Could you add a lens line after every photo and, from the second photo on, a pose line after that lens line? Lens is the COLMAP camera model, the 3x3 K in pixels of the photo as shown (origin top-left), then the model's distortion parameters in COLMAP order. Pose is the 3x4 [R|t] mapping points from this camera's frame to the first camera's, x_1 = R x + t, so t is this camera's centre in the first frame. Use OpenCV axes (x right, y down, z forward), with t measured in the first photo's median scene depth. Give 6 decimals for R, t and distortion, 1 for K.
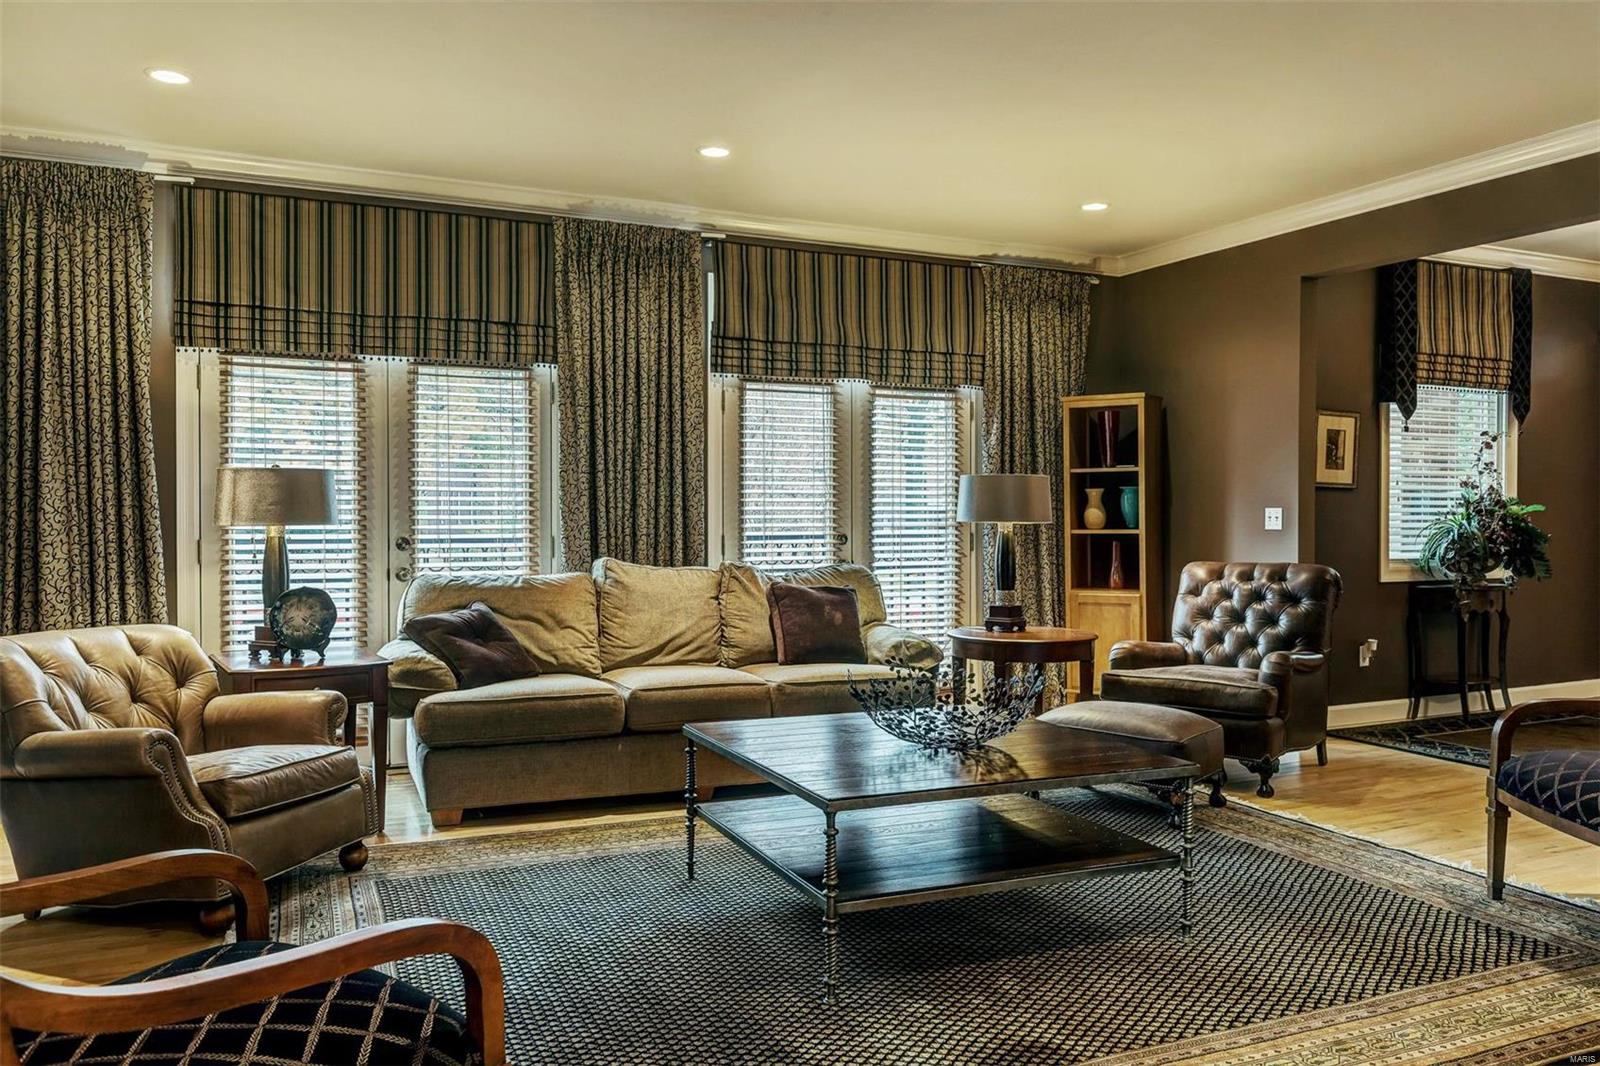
lens RADIAL K [[1174.4, 0, 798.4], [0, 1174.4, 527.8], [0, 0, 1]] dist [-0.020374, -0.005127]
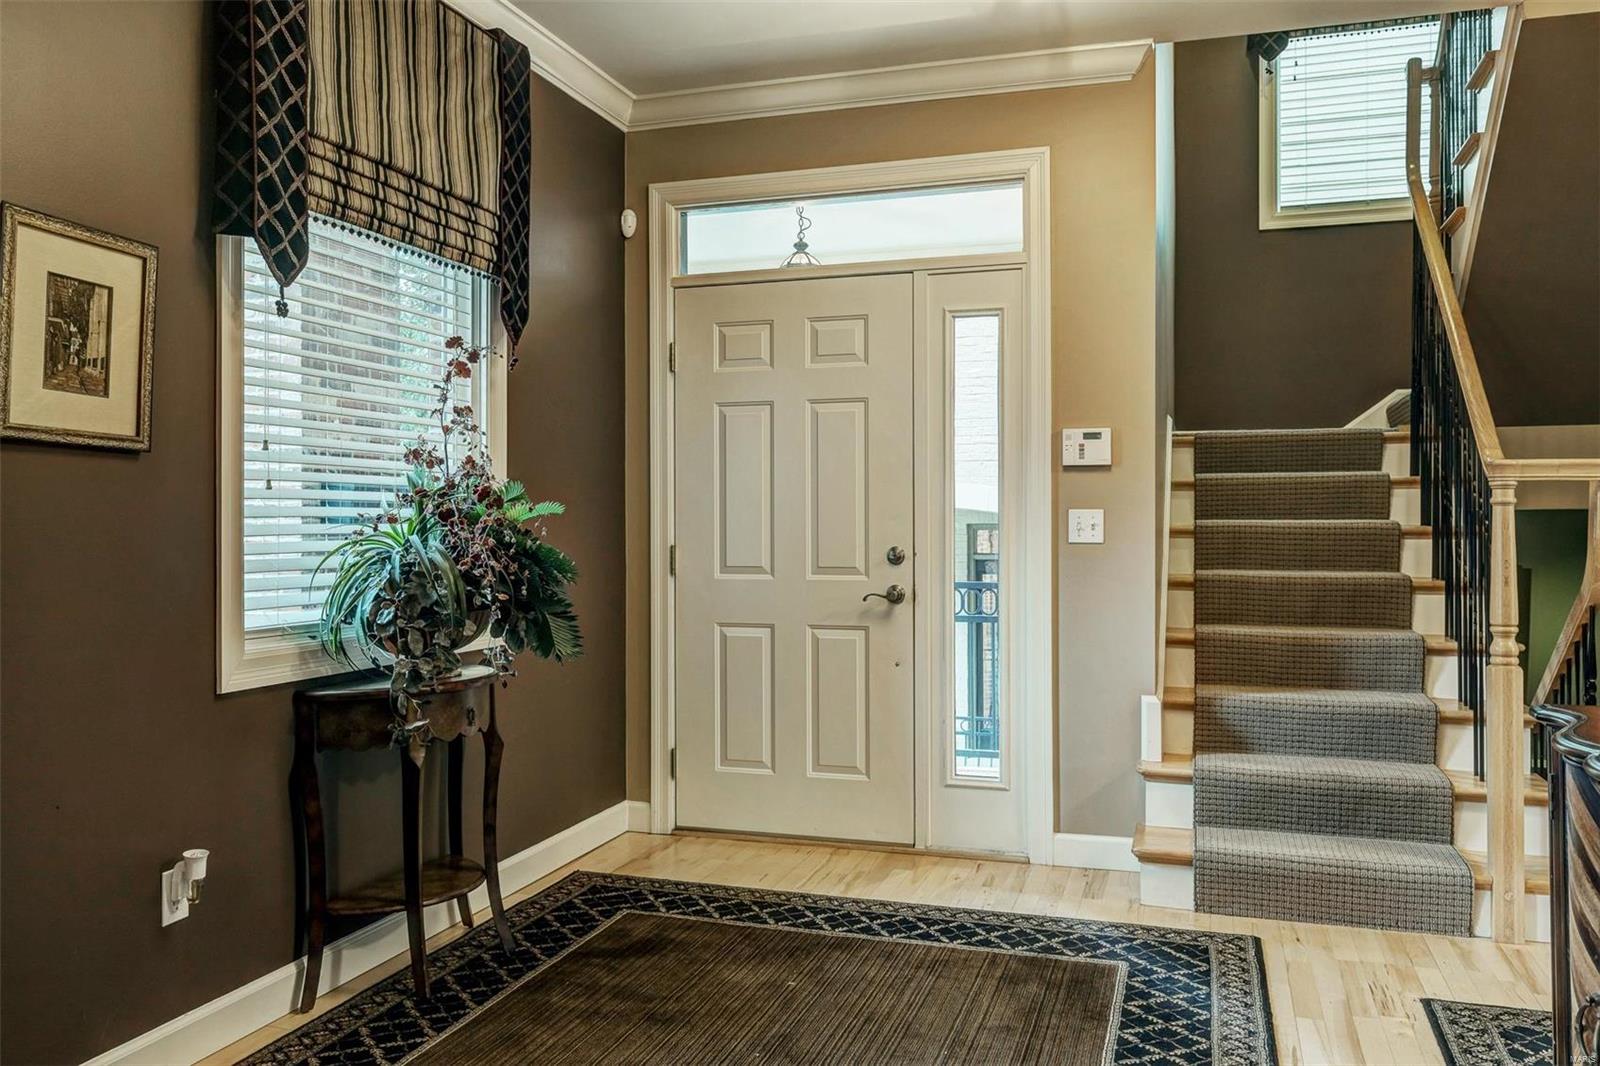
lens RADIAL K [[1295.4, 0, 799.7], [0, 1295.4, 534.9], [0, 0, 1]] dist [0.011480, -0.009768]
pose [[0.684533, -0.004677, 0.728967, 0.310340], [0.006329, 0.999980, 0.000473, -0.005641], [-0.728954, 0.004290, 0.684549, 0.552556]]
